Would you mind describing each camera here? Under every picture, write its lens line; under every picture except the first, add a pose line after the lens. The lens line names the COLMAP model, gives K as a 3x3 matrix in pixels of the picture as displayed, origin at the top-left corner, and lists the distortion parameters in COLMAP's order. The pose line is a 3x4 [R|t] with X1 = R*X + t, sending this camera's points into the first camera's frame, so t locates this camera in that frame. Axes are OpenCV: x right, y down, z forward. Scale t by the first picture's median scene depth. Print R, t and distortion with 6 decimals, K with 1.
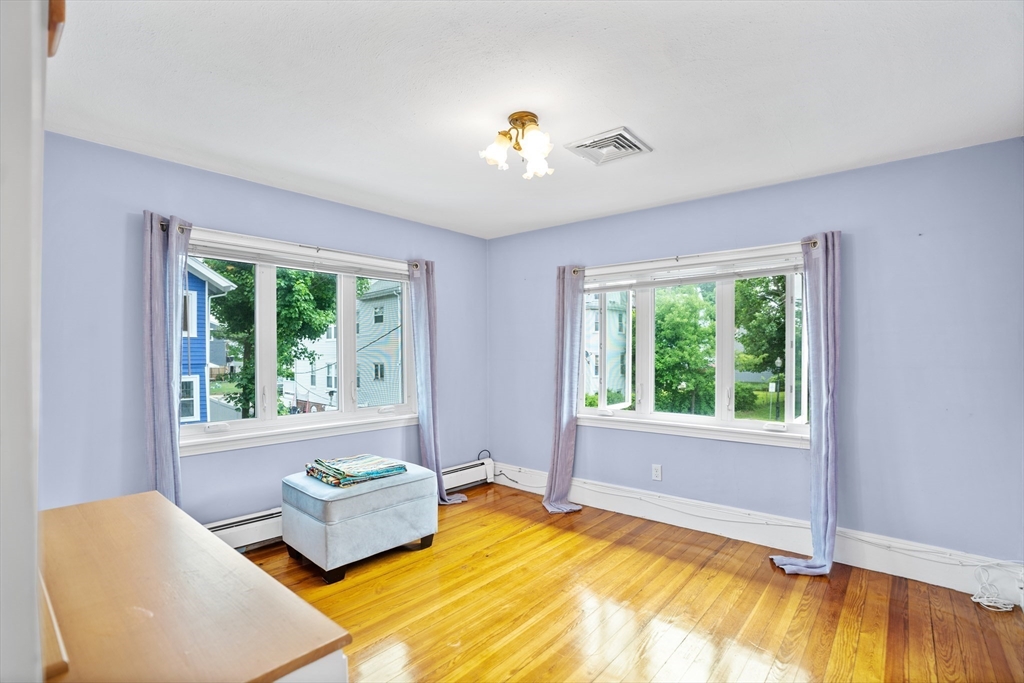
lens RADIAL K [[478.5, 0, 509.2], [0, 478.5, 345.9], [0, 0, 1]] dist [-0.070423, 0.022067]
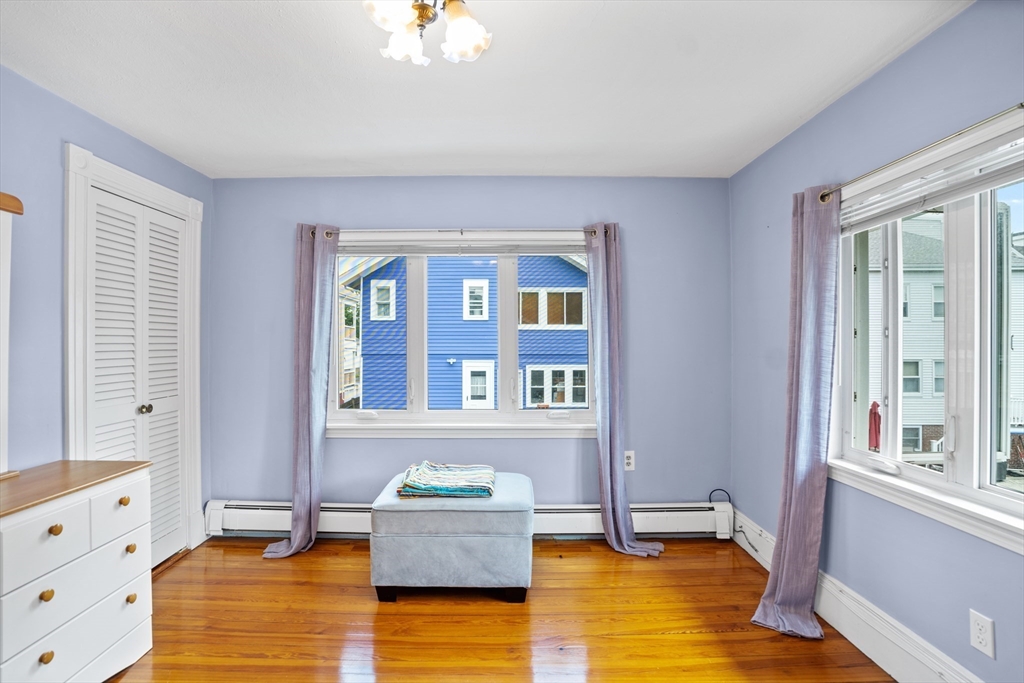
lens RADIAL K [[497.2, 0, 510.5], [0, 497.2, 336.6], [0, 0, 1]] dist [-0.069520, 0.026326]
pose [[0.657977, -0.009618, -0.752976, 0.320896], [0.008089, 0.999951, -0.005704, 0.004213], [0.752994, -0.002338, 0.658023, 0.372172]]
